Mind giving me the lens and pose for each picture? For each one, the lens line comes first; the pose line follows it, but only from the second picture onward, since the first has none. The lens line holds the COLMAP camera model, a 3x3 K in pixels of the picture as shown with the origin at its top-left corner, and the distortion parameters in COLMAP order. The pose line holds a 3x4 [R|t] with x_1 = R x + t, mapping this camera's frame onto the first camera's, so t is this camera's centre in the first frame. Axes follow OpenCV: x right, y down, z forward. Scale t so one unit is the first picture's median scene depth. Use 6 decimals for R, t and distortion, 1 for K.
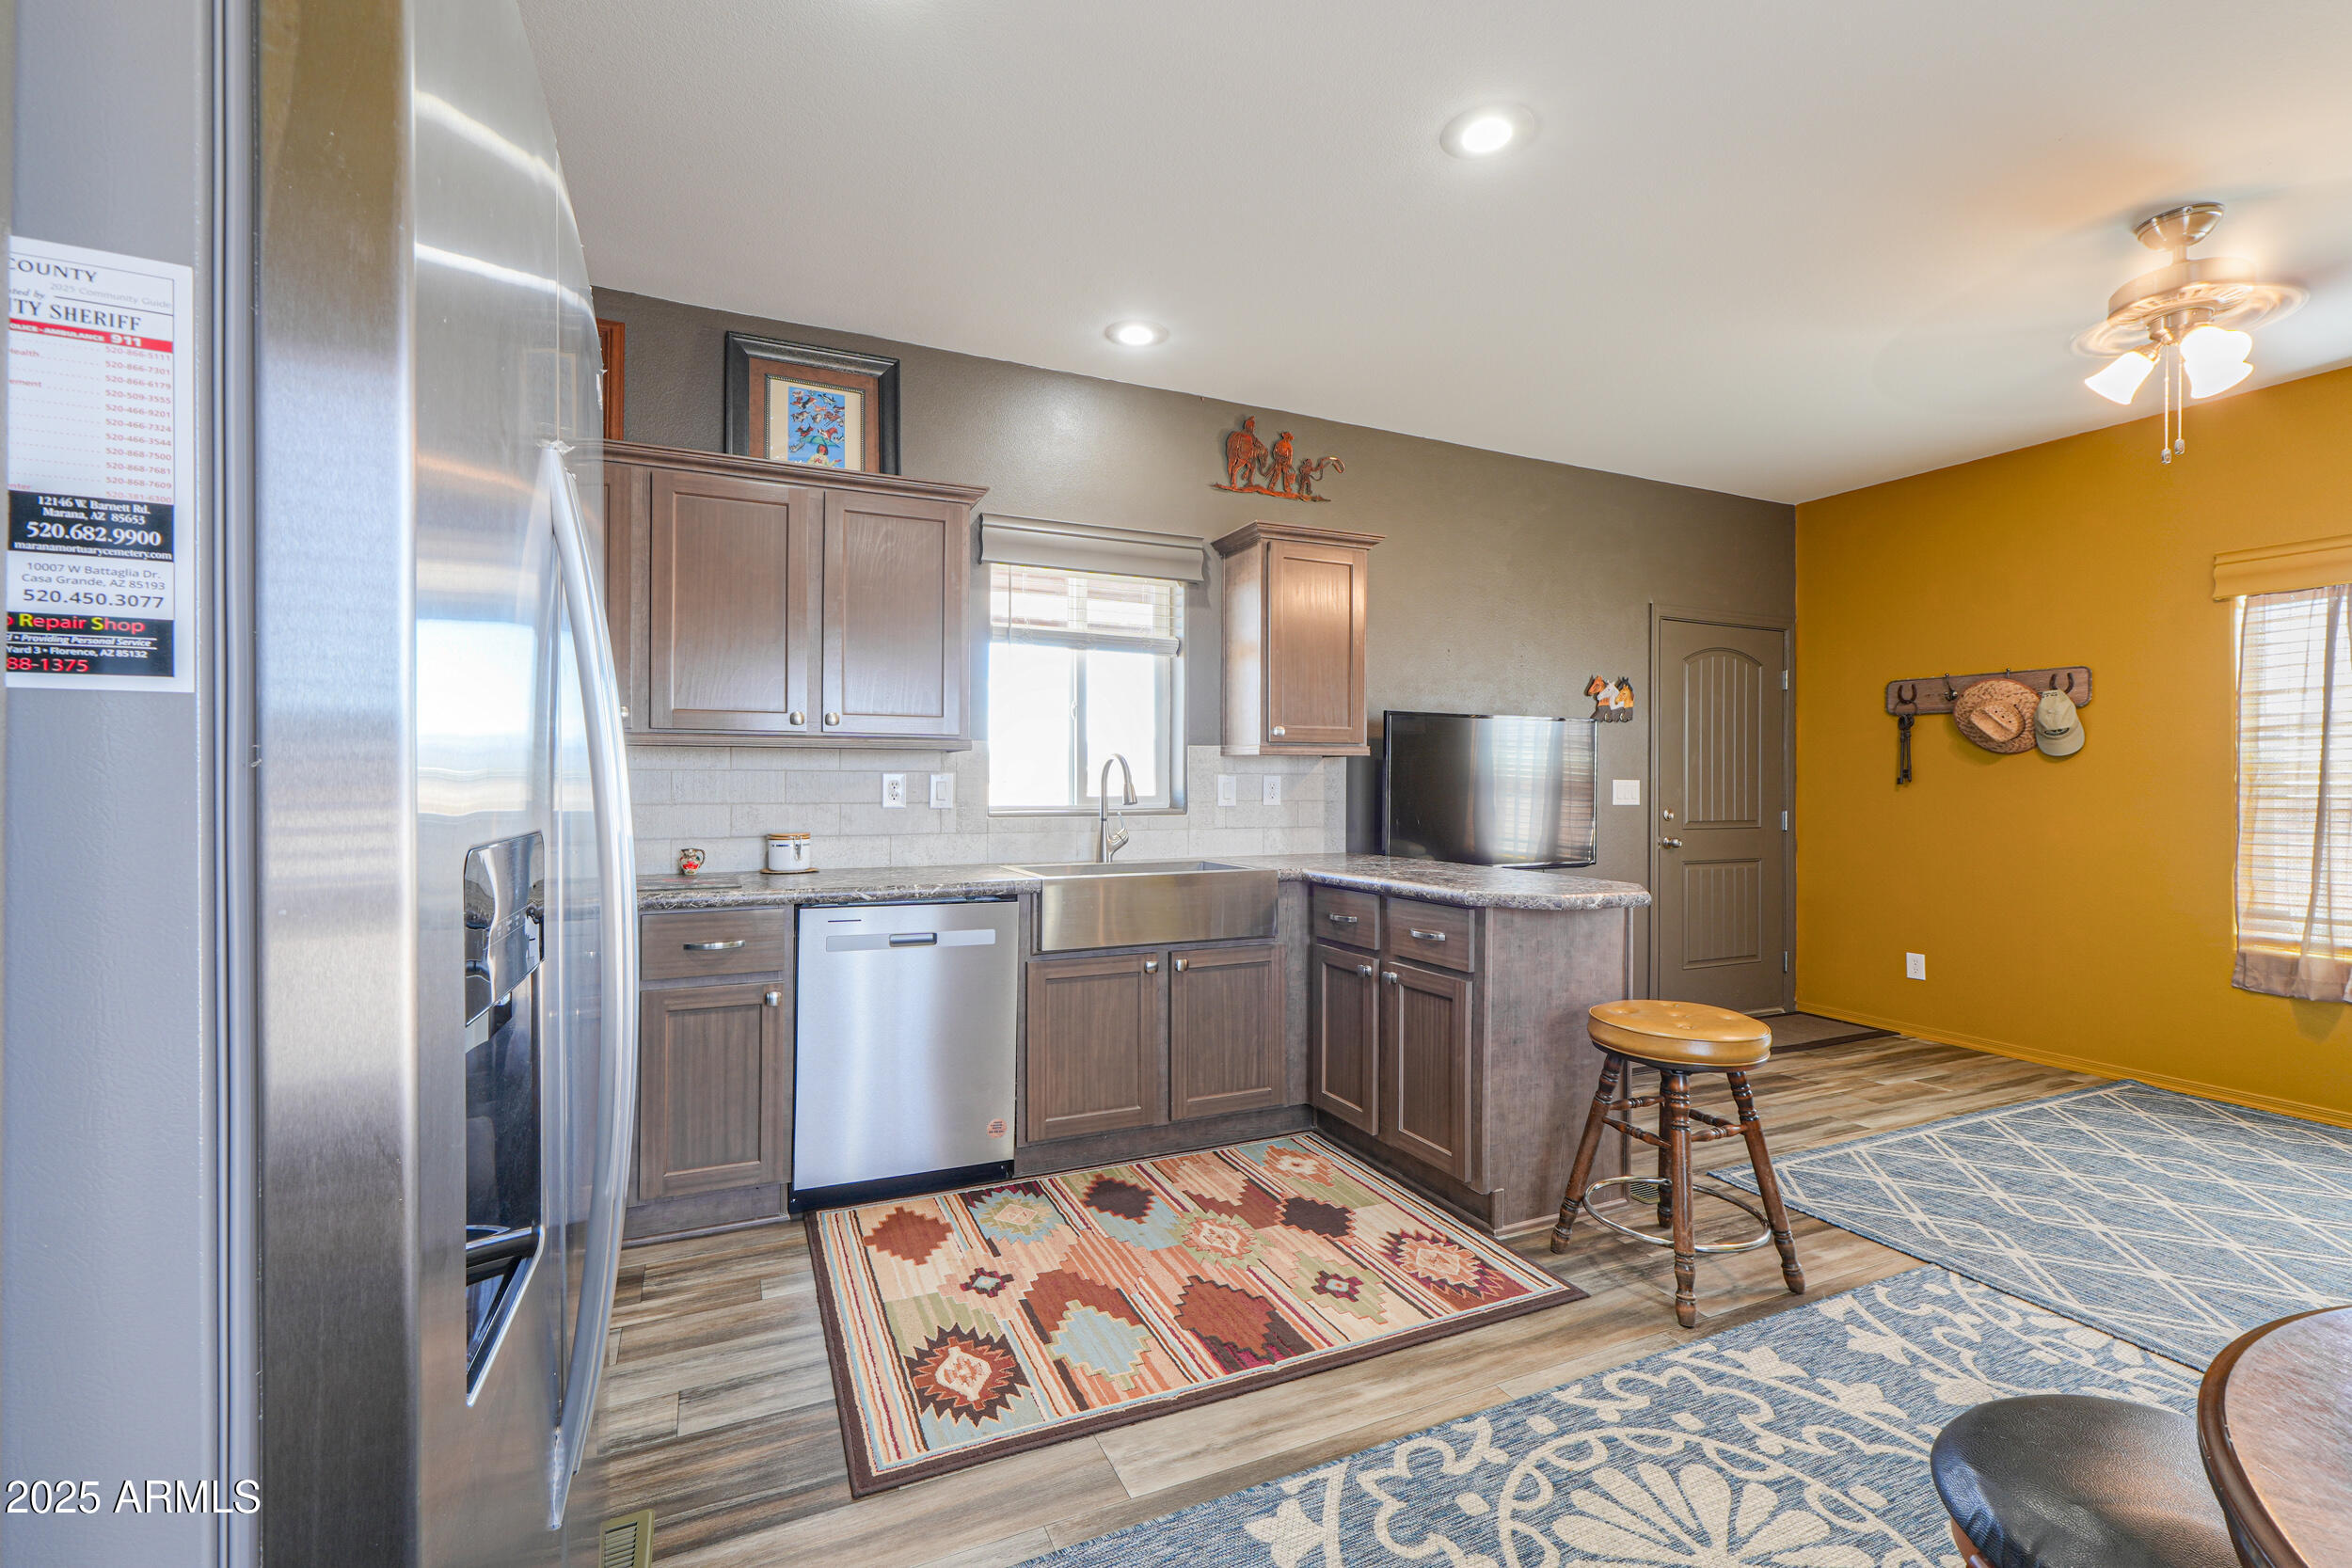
lens RADIAL K [[991.3, 0, 1154.1], [0, 991.3, 778.7], [0, 0, 1]] dist [-0.008170, 0.002054]
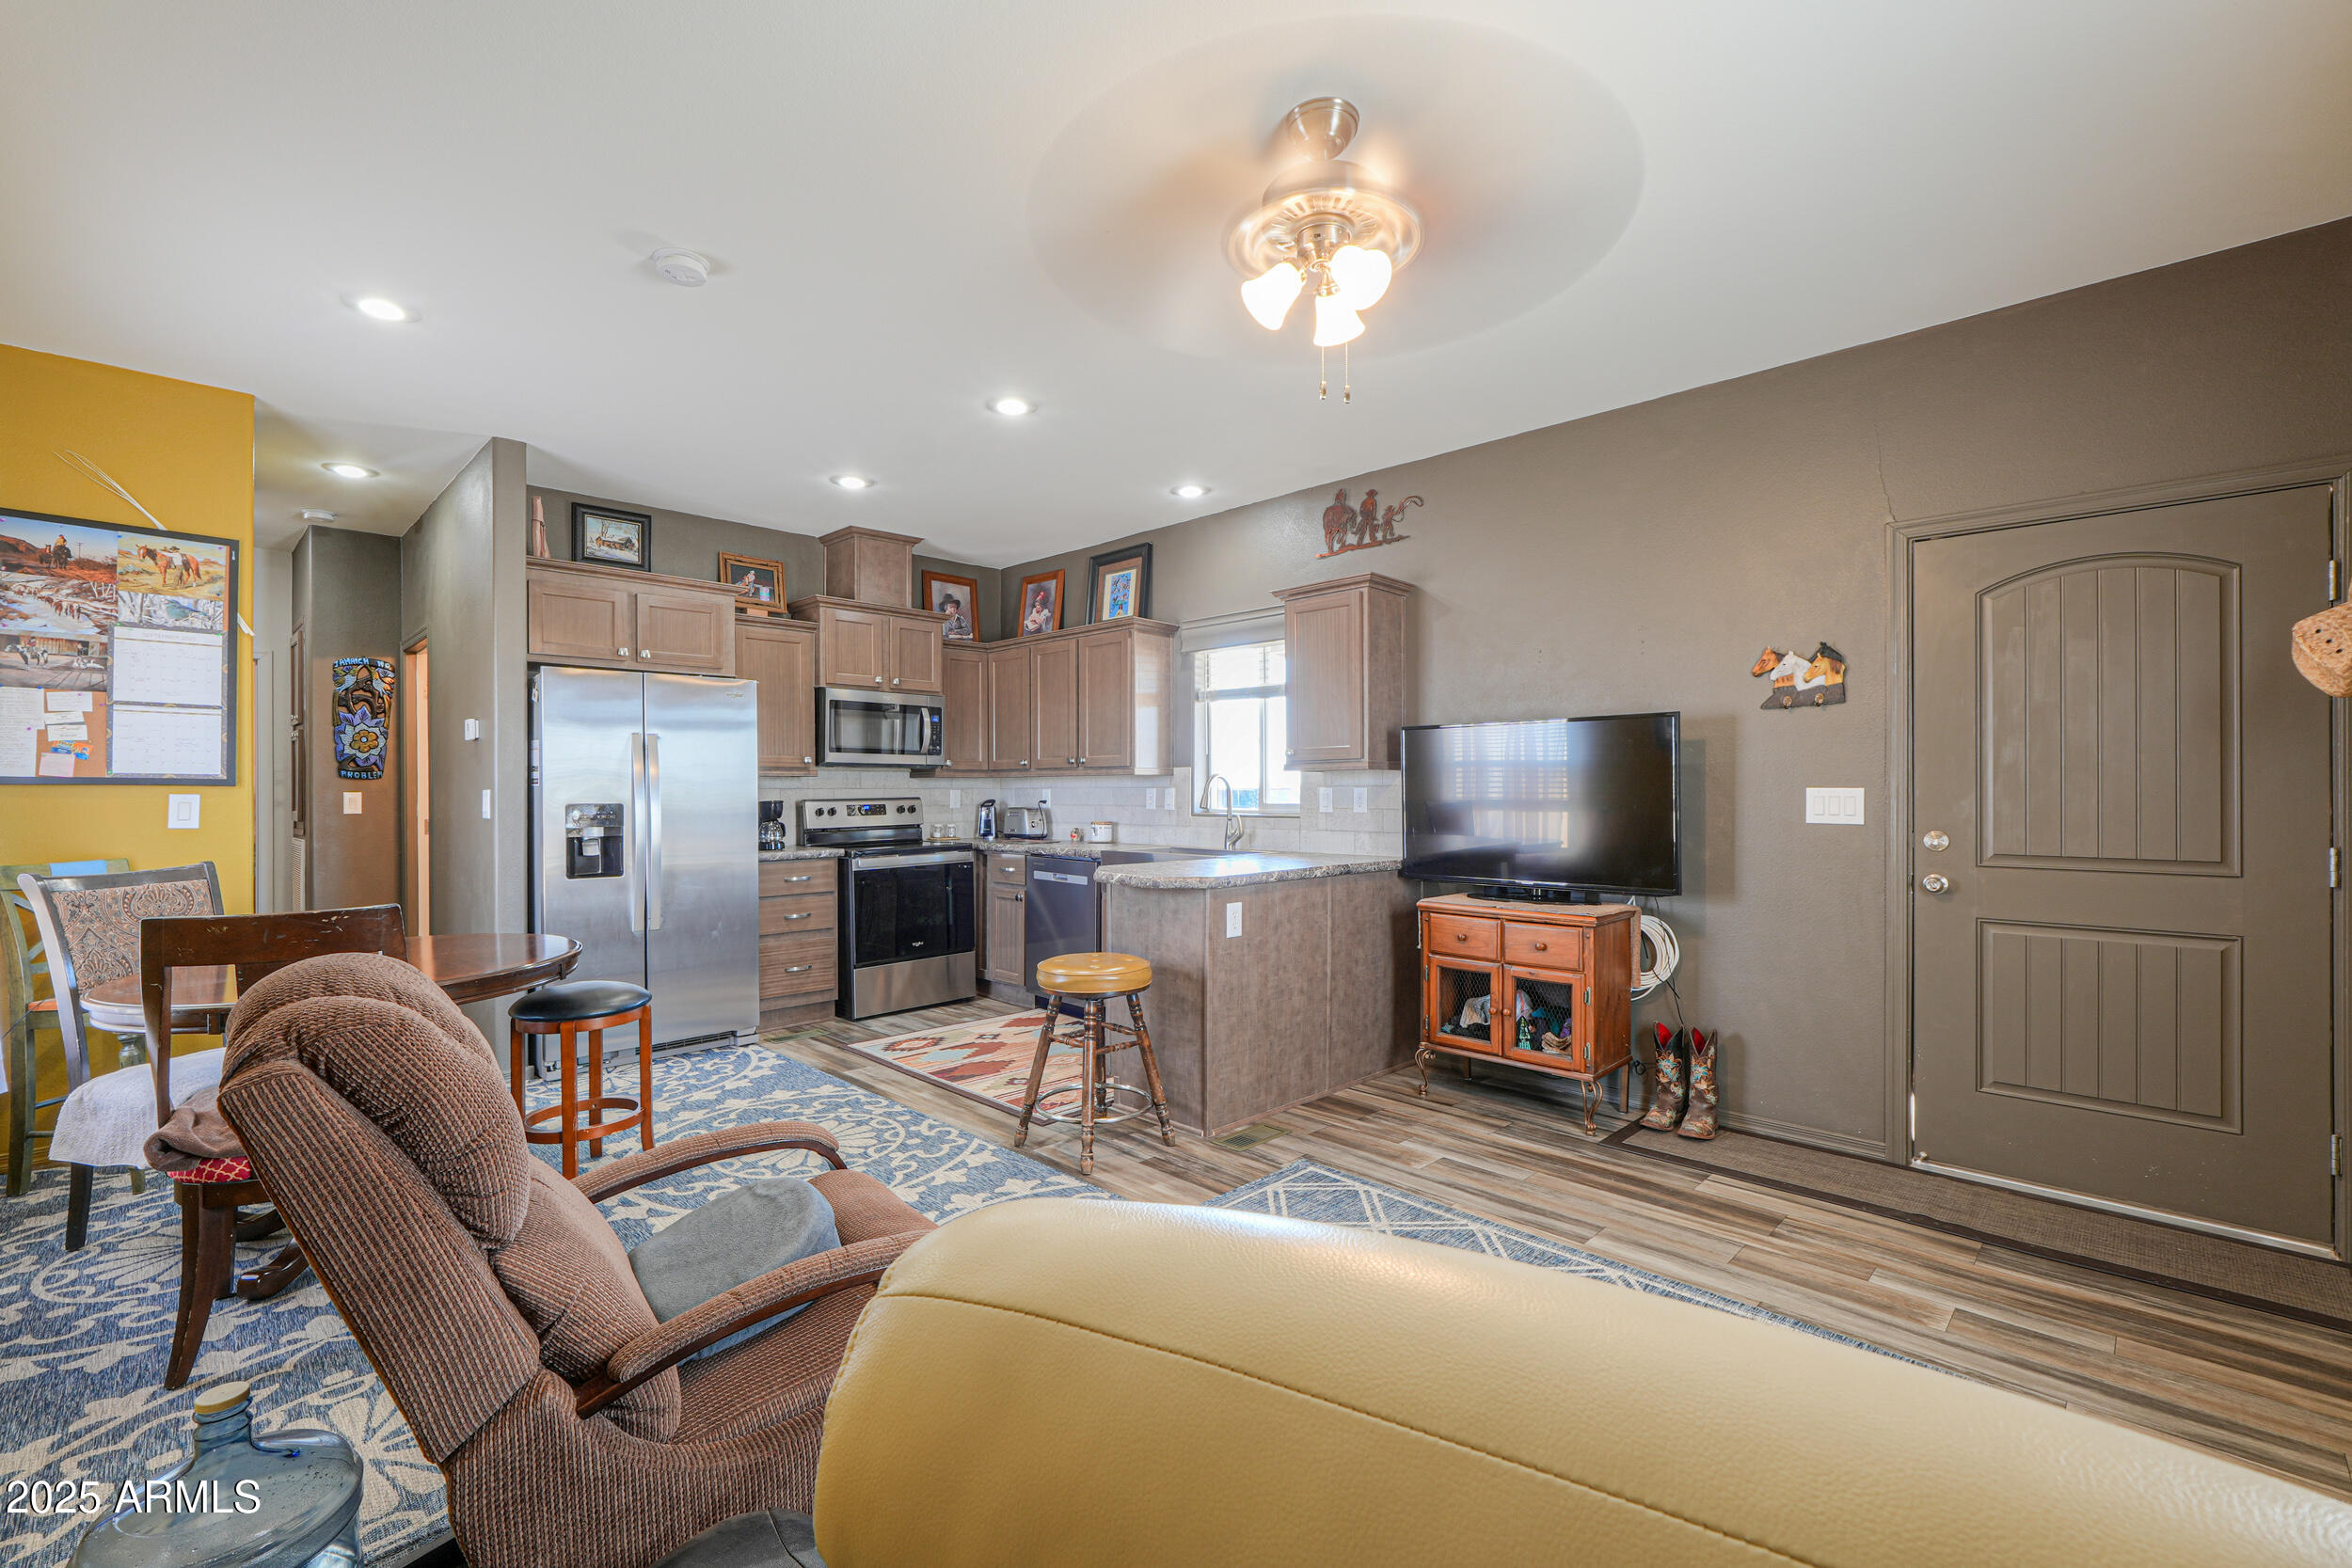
lens RADIAL K [[991.3, 0, 1189.6], [0, 991.3, 800.8], [0, 0, 1]] dist [-0.008170, 0.002054]
pose [[0.375413, 0.005631, -0.926840, 1.508727], [0.007824, 0.999927, 0.009244, 0.000442], [0.926825, -0.010722, 0.375342, 0.486803]]
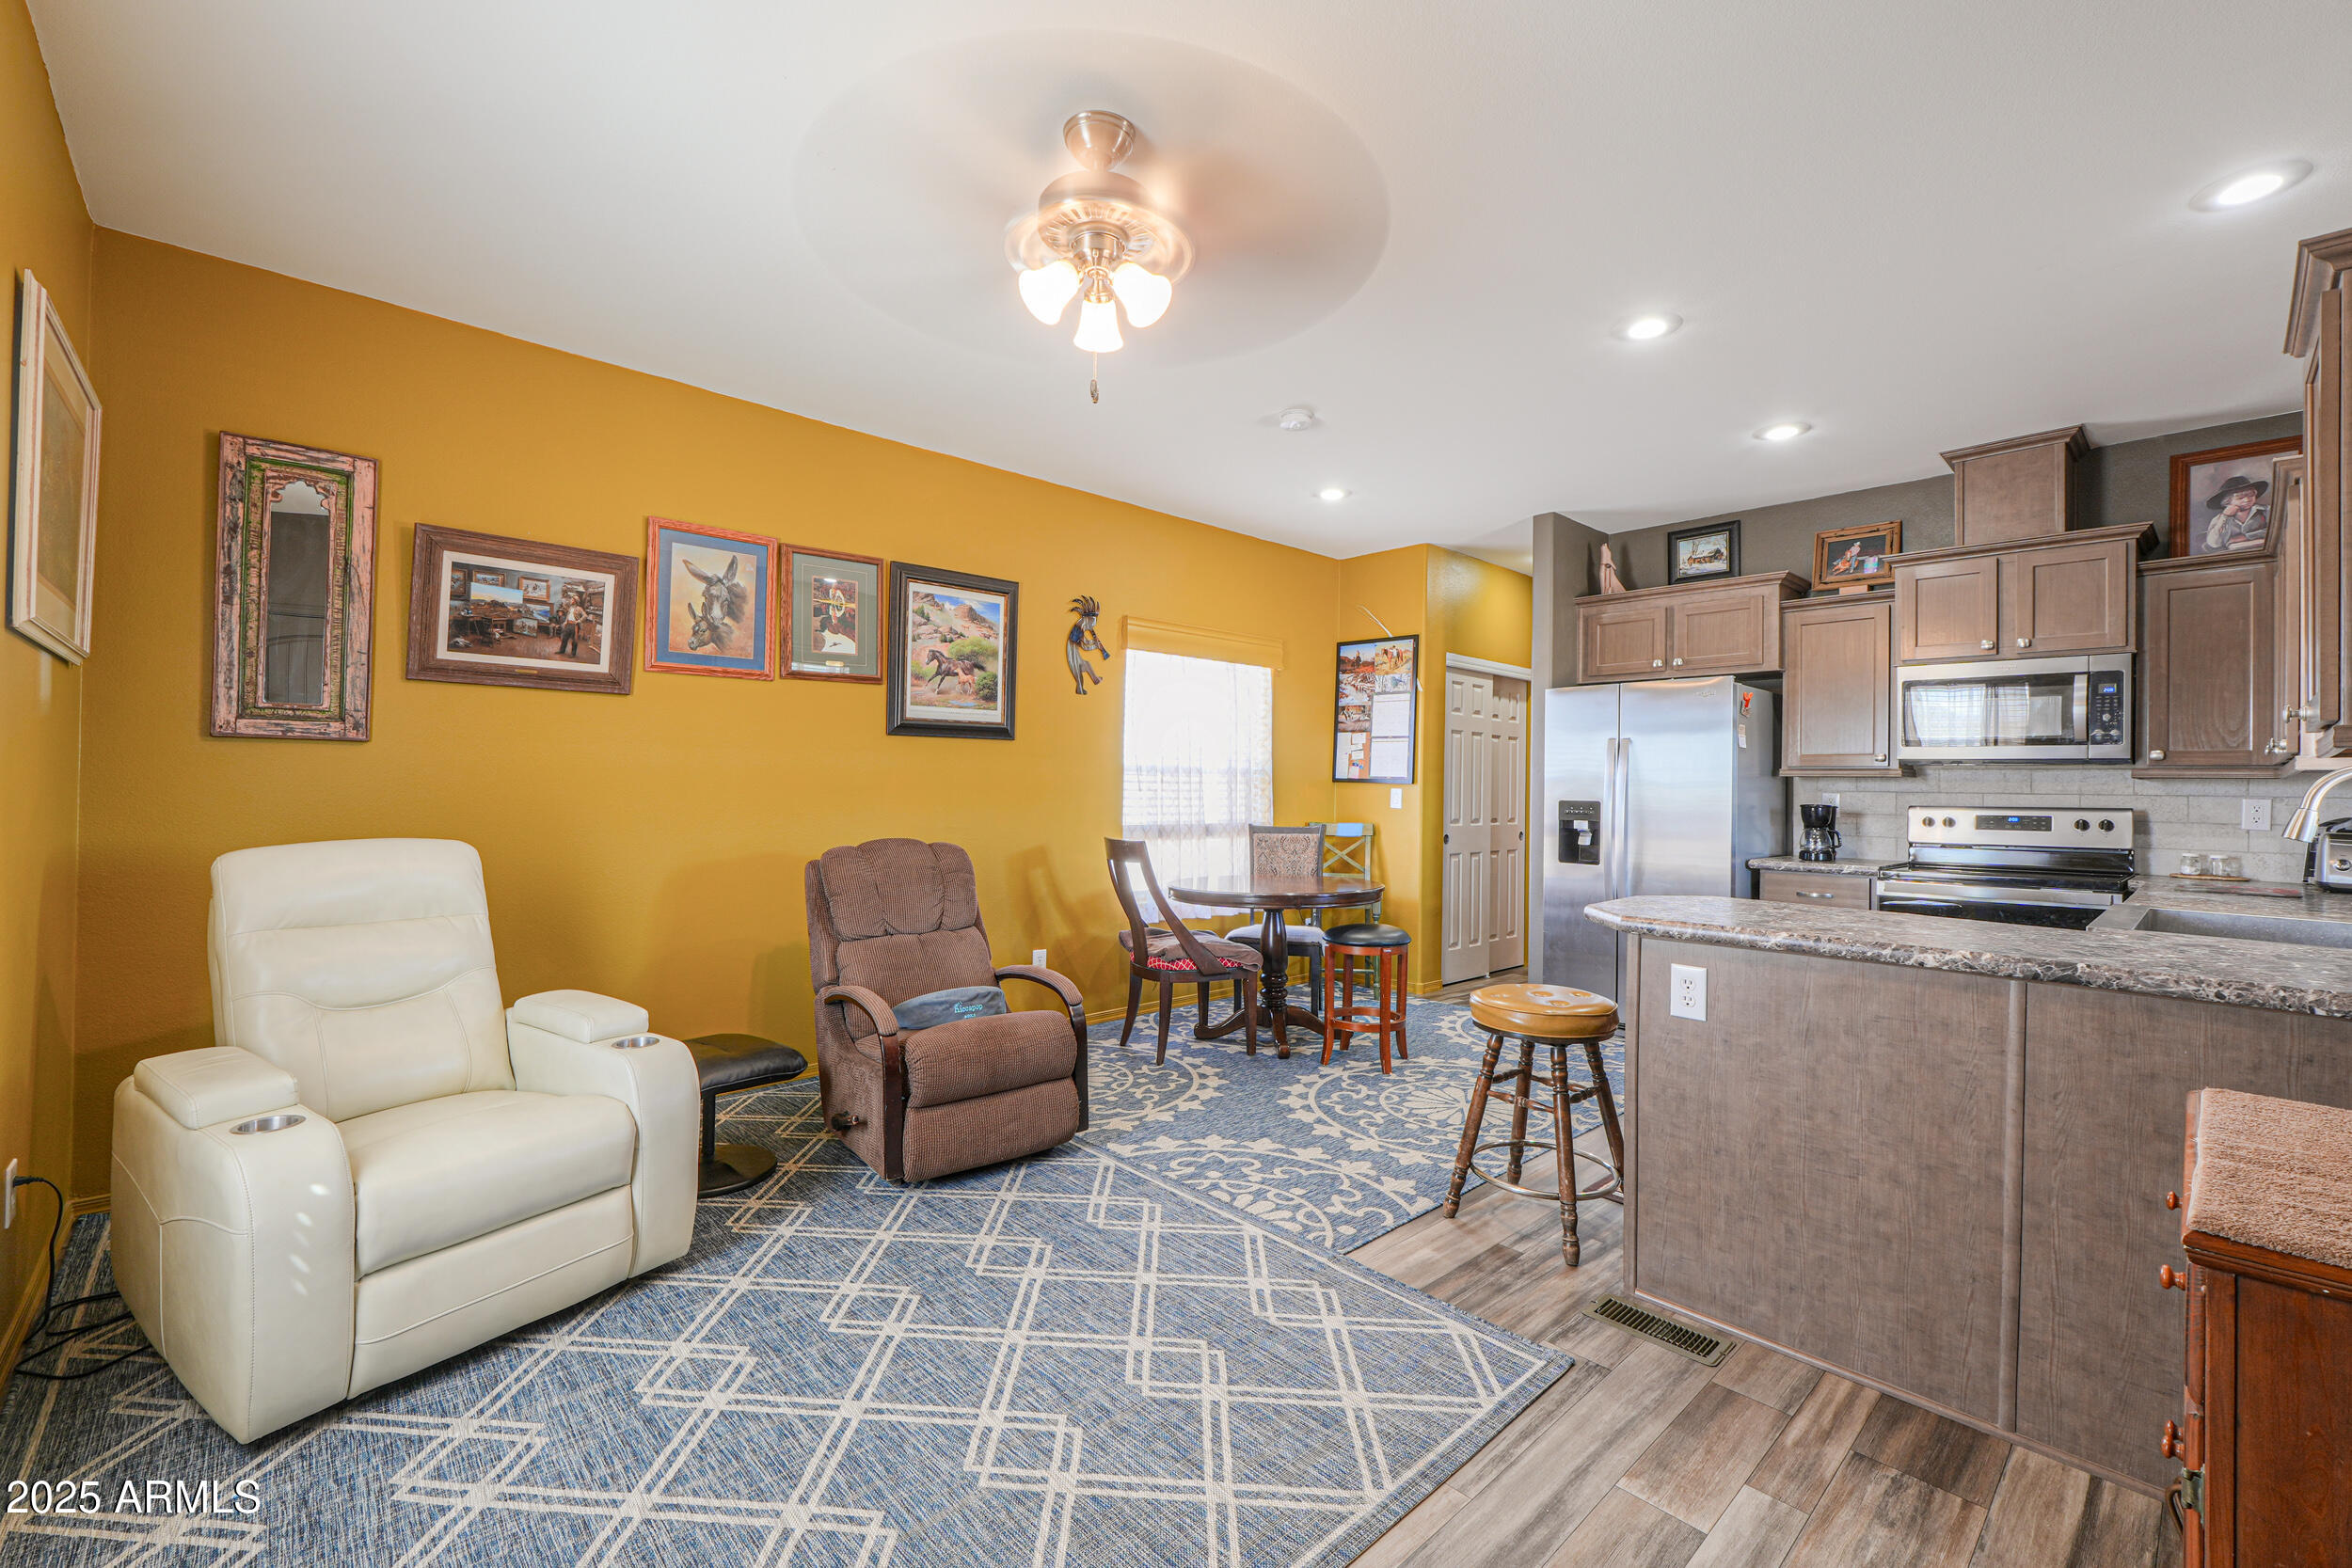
lens RADIAL K [[991.3, 0, 1165.8], [0, 991.3, 770.9], [0, 0, 1]] dist [-0.008170, 0.002054]
pose [[-0.943510, -0.021157, -0.330668, 1.076183], [-0.016013, 0.999705, -0.018272, 0.002512], [0.330957, -0.011945, -0.943570, 1.575004]]
